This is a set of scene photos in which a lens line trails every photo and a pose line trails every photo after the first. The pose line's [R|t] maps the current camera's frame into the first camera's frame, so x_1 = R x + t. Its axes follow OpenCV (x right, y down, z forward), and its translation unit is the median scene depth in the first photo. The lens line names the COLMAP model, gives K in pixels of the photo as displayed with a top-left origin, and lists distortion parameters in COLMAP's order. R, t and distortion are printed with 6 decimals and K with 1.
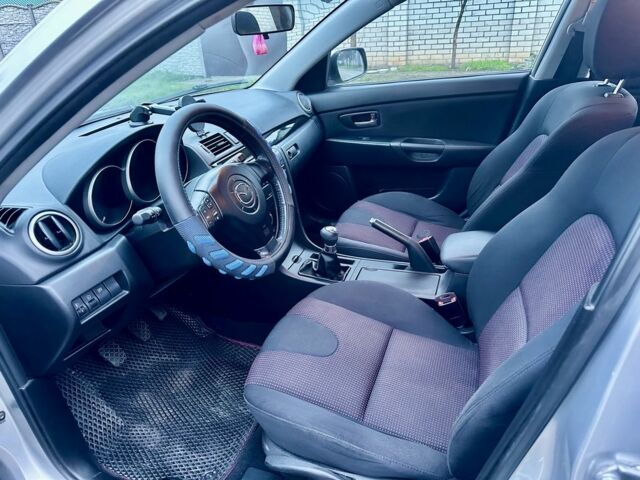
lens RADIAL K [[458.9, 0, 322.8], [0, 458.9, 227.1], [0, 0, 1]] dist [0.086624, -0.118156]
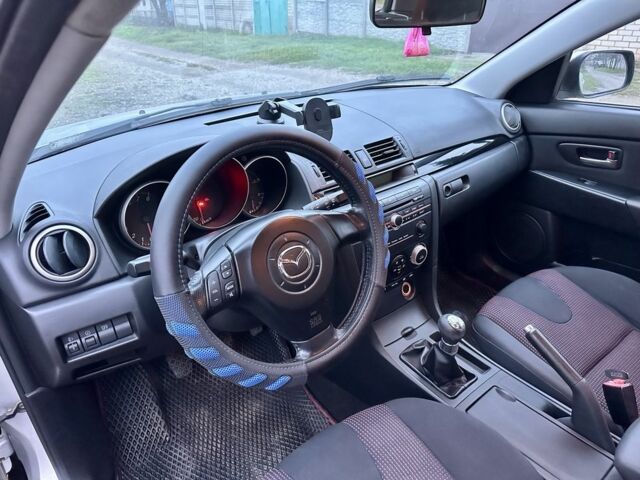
lens RADIAL K [[458.9, 0, 322.8], [0, 458.9, 227.1], [0, 0, 1]] dist [0.086624, -0.118156]
pose [[0.852379, 0.280868, -0.441092, 0.106471], [-0.256671, 0.959627, 0.115050, -0.146708], [0.455598, 0.015149, 0.890057, 0.277361]]
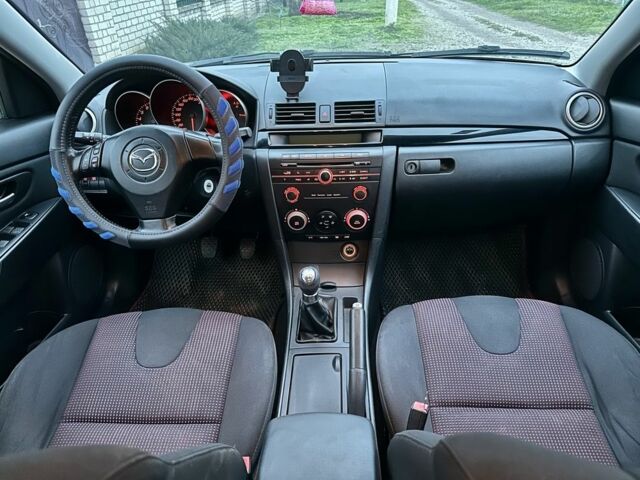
lens RADIAL K [[459.2, 0, 320.0], [0, 459.2, 240.0], [0, 0, 1]] dist [0.087173, -0.115424]
pose [[0.312384, 0.531183, -0.787566, 0.527292], [-0.395991, 0.826404, 0.400310, -0.313305], [0.863486, 0.186819, 0.468499, 0.616049]]
